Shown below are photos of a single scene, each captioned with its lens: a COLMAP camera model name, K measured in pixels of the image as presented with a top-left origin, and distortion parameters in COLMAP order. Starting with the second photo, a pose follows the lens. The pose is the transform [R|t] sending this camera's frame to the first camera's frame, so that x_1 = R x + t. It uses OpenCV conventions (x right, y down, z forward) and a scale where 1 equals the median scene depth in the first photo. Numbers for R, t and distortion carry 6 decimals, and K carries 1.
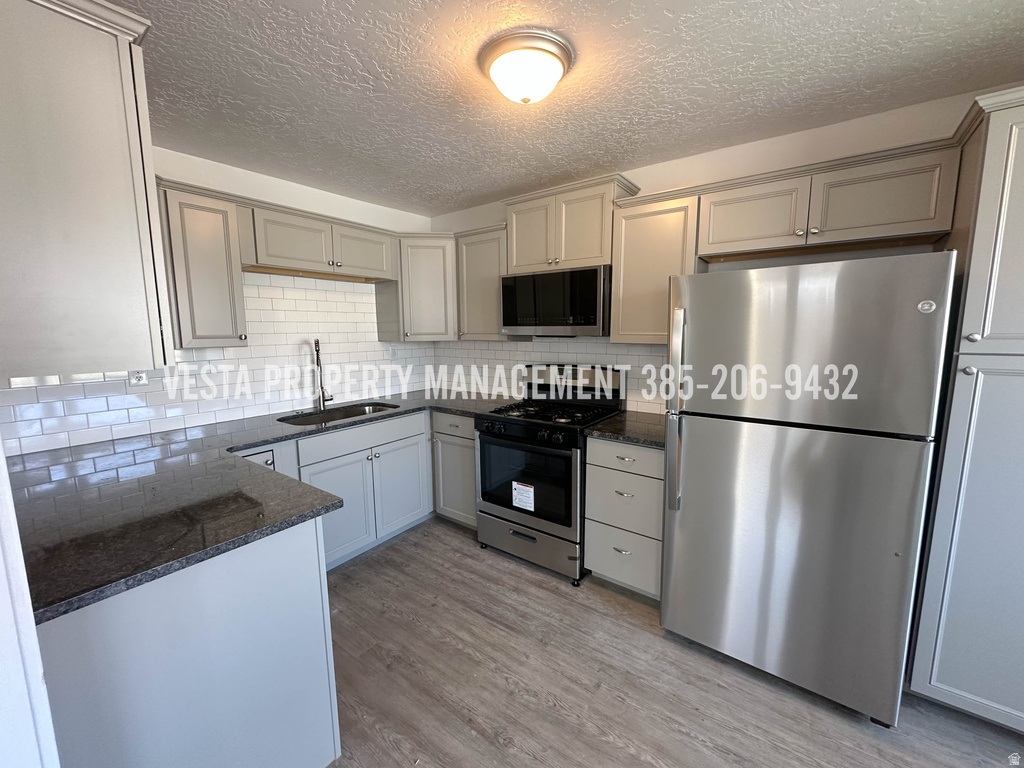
lens RADIAL K [[406.7, 0, 512.0], [0, 406.7, 384.0], [0, 0, 1]] dist [-0.001346, 0.000072]
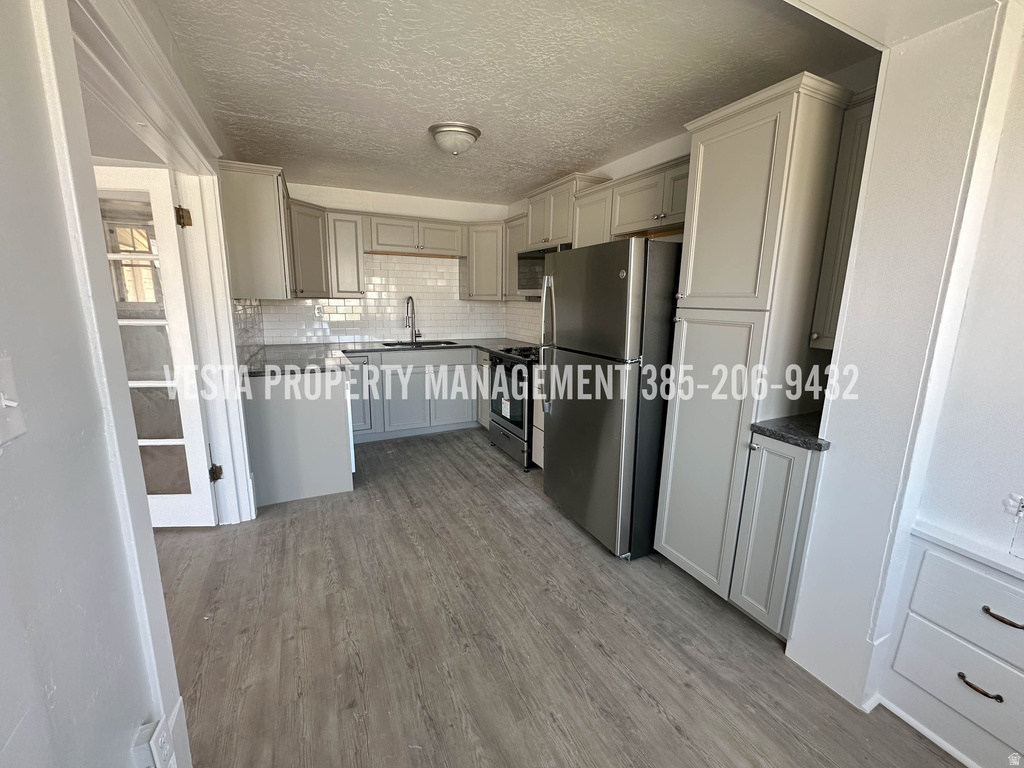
lens RADIAL K [[422.2, 0, 512.0], [0, 422.2, 384.0], [0, 0, 1]] dist [-0.000683, 0.000018]
pose [[0.887028, 0.113778, -0.447478, 0.757775], [-0.084826, 0.992824, 0.084292, 0.067325], [0.453857, -0.036811, 0.890314, -0.343800]]
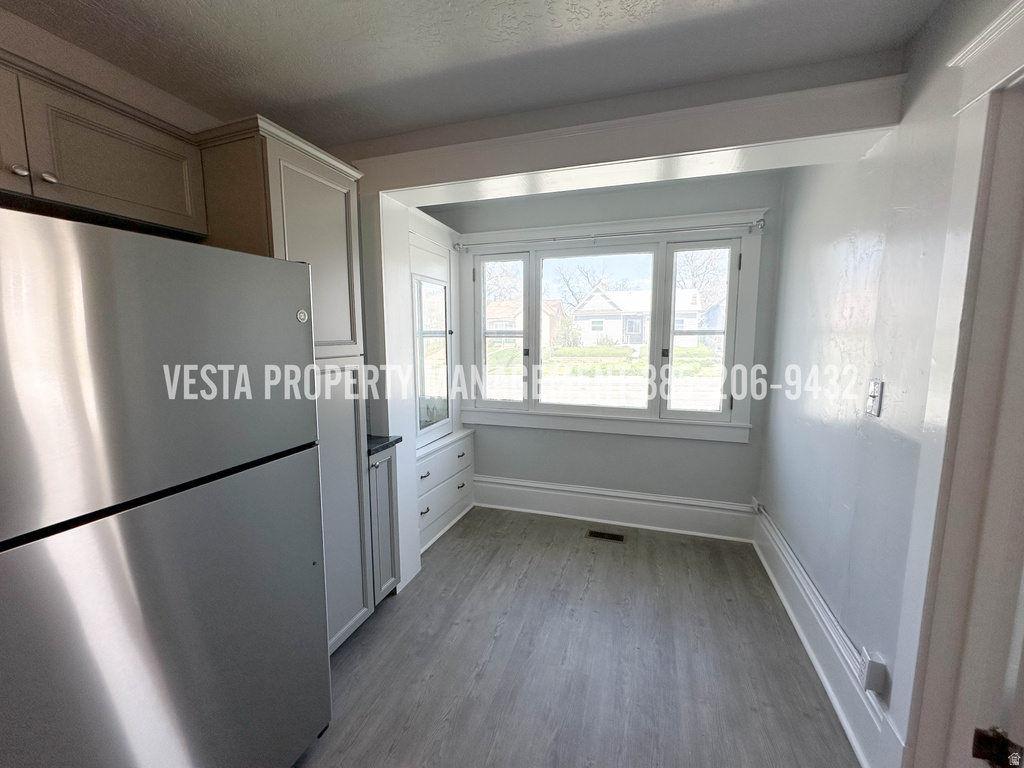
lens RADIAL K [[406.7, 0, 512.0], [0, 406.7, 384.0], [0, 0, 1]] dist [-0.001346, 0.000072]
pose [[-0.310225, -0.108719, 0.944426, -0.140172], [0.138268, 0.977715, 0.157970, -0.074352], [-0.940554, 0.179591, -0.288280, 0.515893]]
